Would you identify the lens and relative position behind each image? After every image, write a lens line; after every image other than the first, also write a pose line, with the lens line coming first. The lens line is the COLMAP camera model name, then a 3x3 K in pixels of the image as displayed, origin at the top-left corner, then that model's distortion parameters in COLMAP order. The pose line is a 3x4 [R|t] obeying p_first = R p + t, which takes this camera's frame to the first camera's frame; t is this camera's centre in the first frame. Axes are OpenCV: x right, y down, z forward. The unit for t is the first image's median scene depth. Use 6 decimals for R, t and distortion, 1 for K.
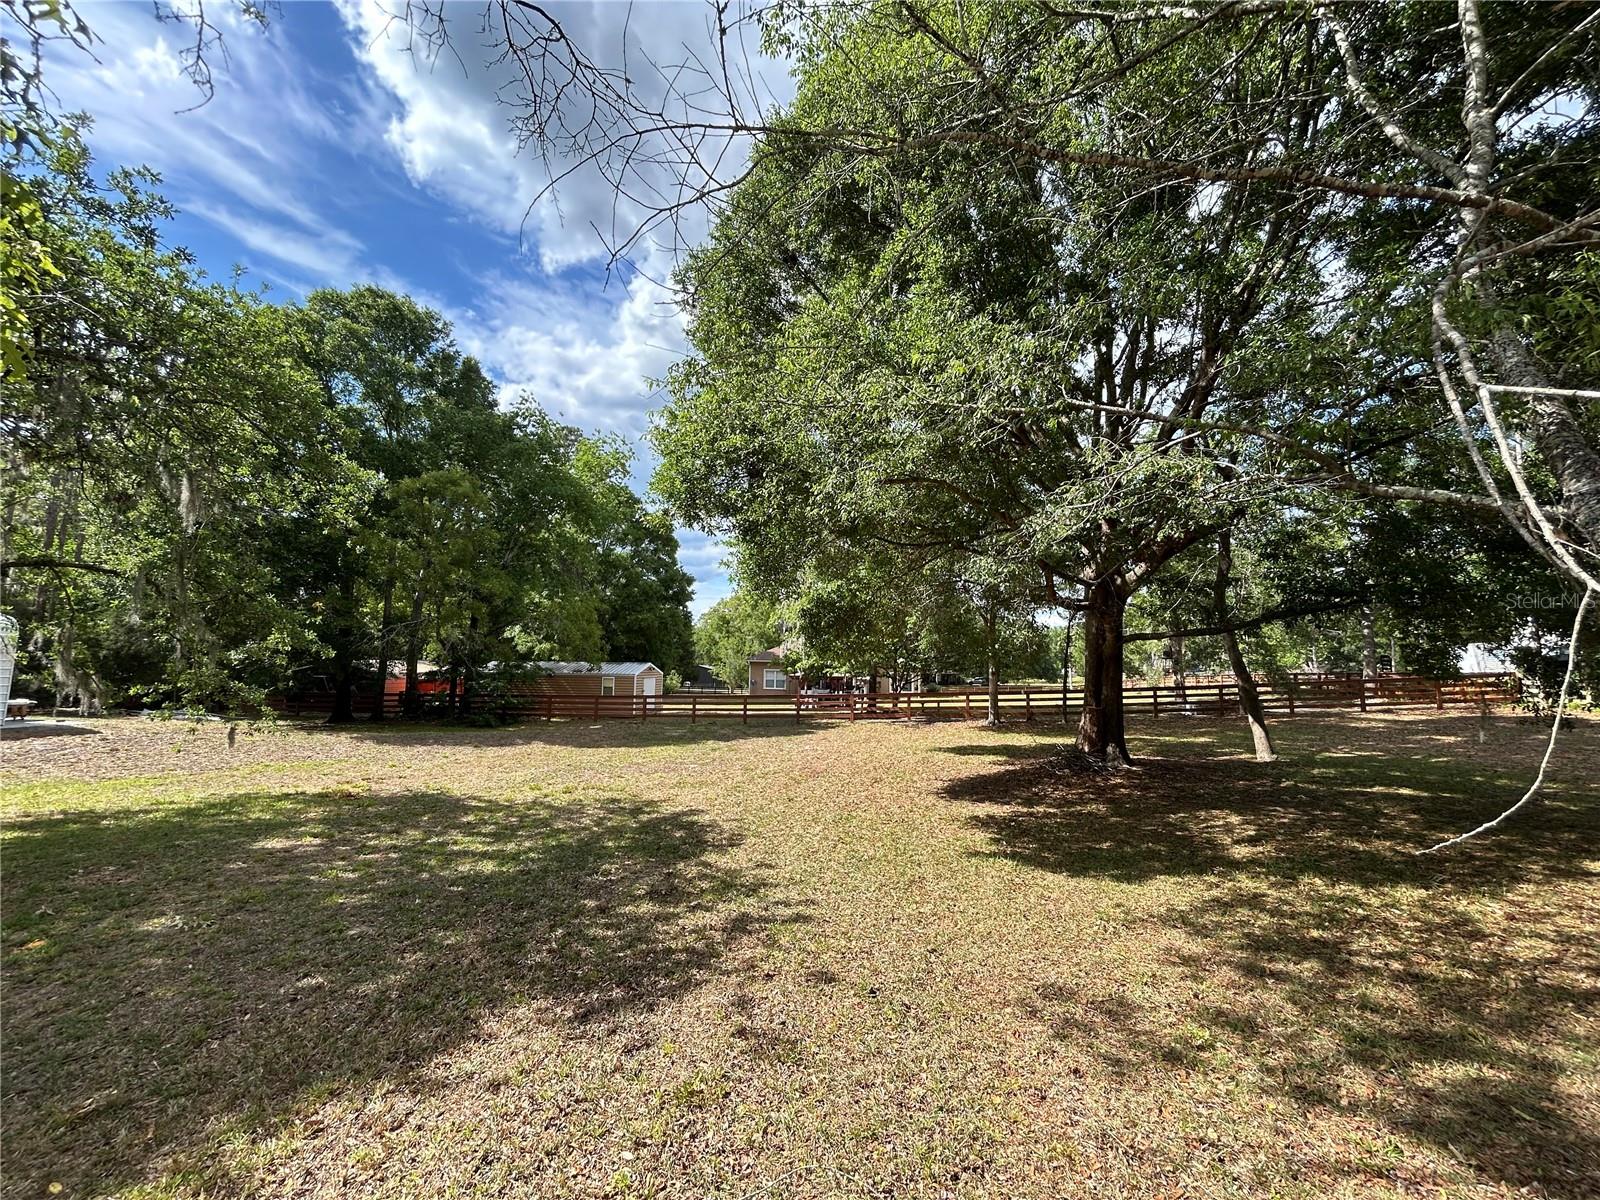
lens RADIAL K [[649.5, 0, 795.3], [0, 649.5, 603.4], [0, 0, 1]] dist [-0.001759, 0.001712]
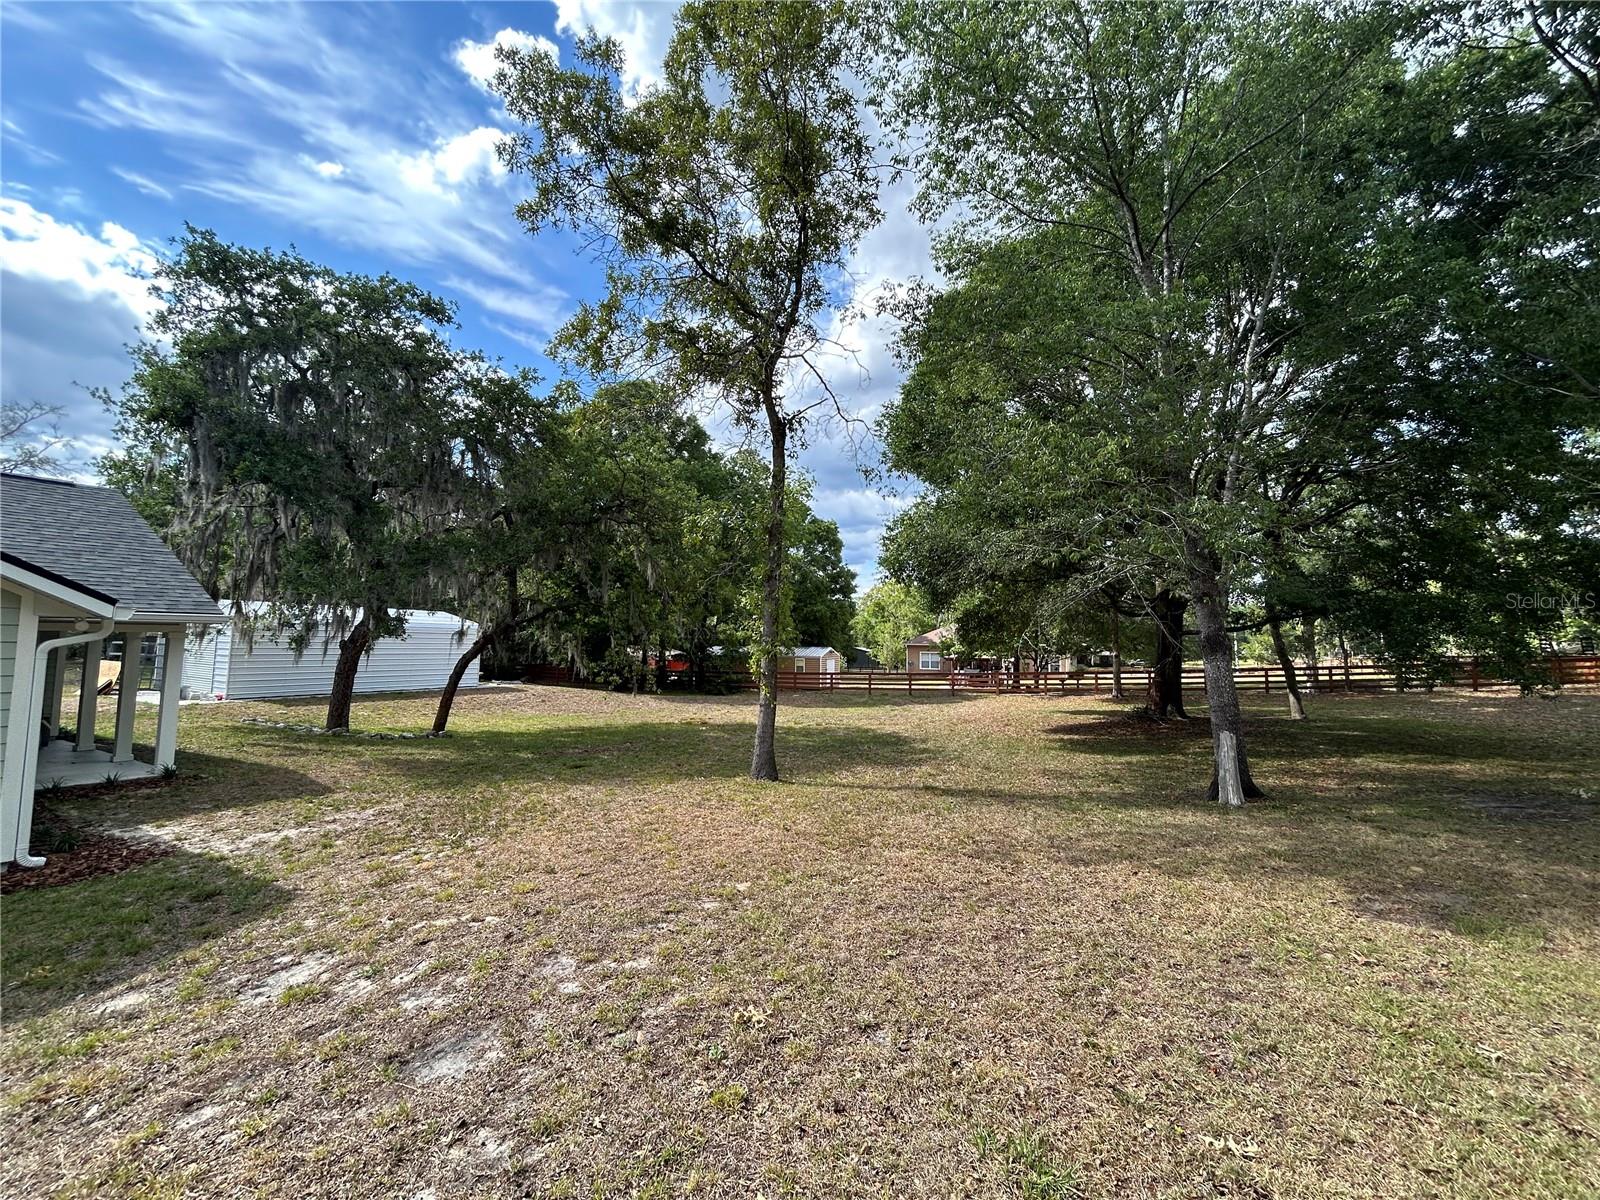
lens RADIAL K [[649.5, 0, 799.3], [0, 649.5, 602.2], [0, 0, 1]] dist [-0.001759, 0.001712]
pose [[0.975645, -0.016525, -0.218731, -0.006817], [0.022443, 0.999445, 0.024599, -0.029384], [0.218203, -0.028909, 0.975475, -0.250744]]
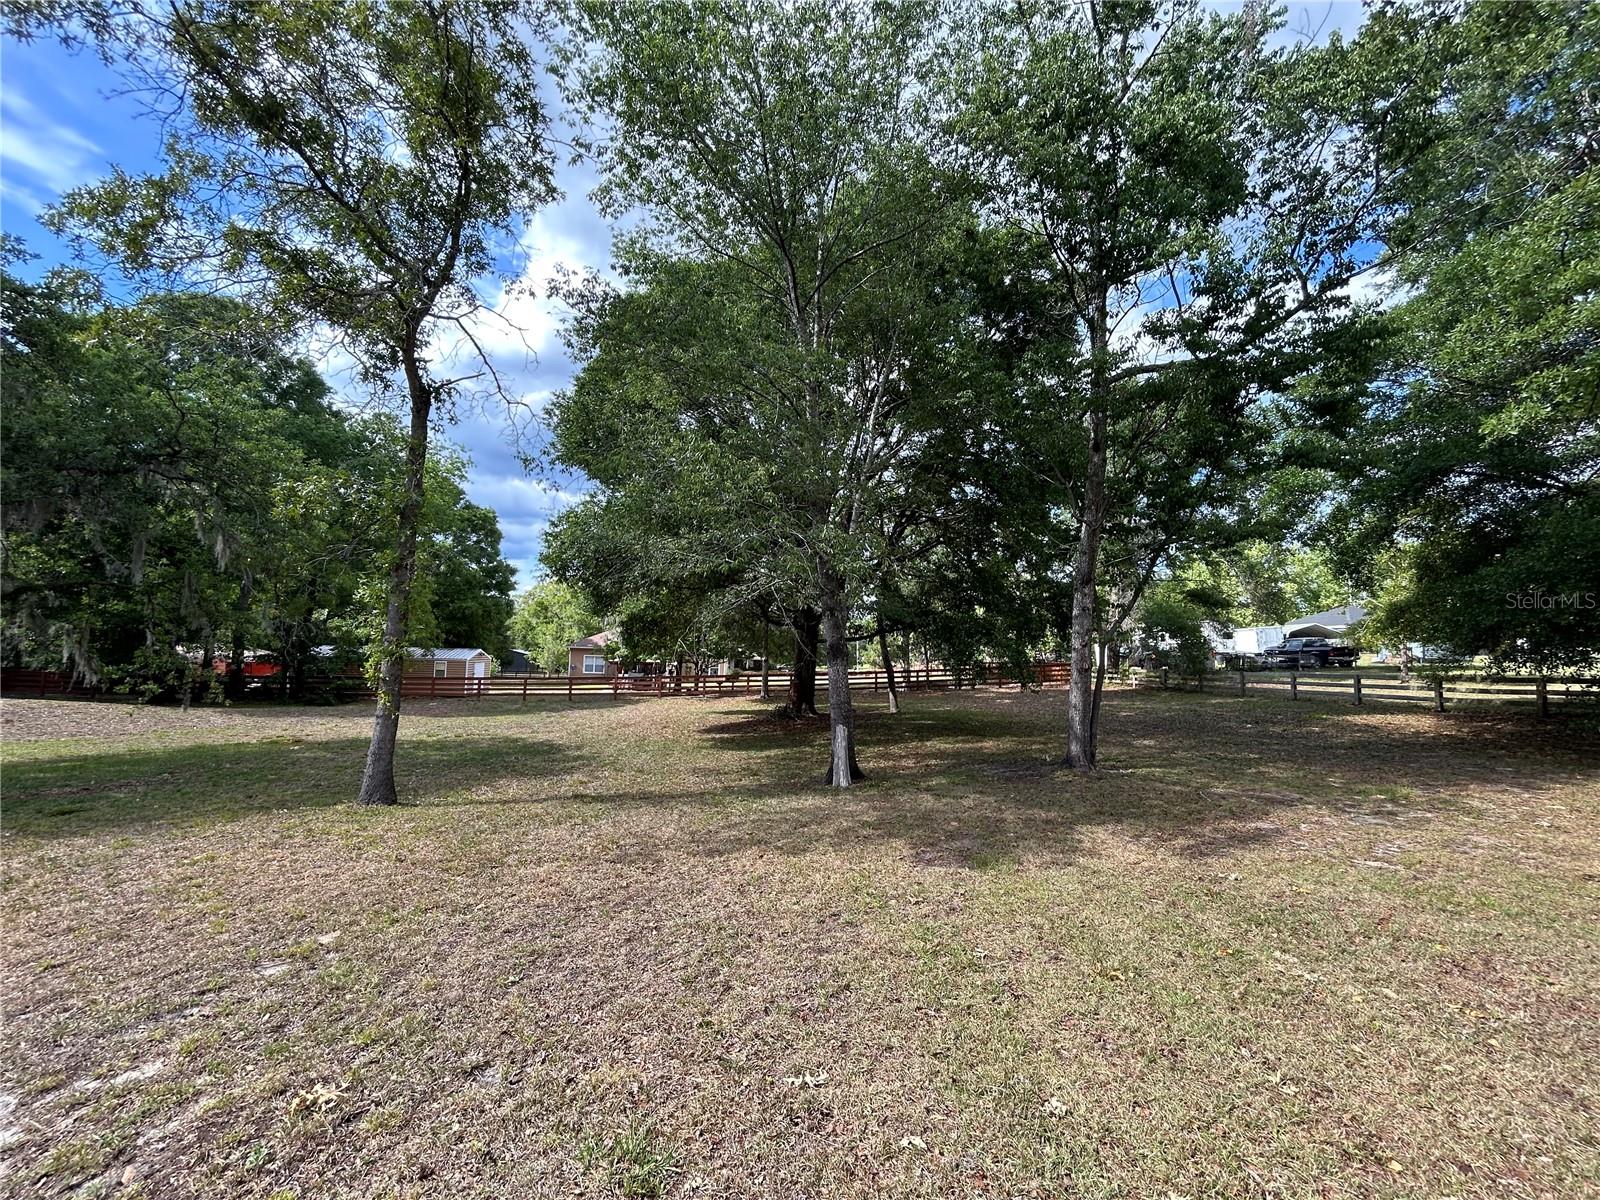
lens RADIAL K [[649.5, 0, 799.9], [0, 649.5, 602.9], [0, 0, 1]] dist [-0.001759, 0.001712]
pose [[0.960958, 0.032505, 0.274778, -0.002763], [-0.038385, 0.999134, 0.016048, -0.029654], [-0.274018, -0.025969, 0.961374, -0.251038]]
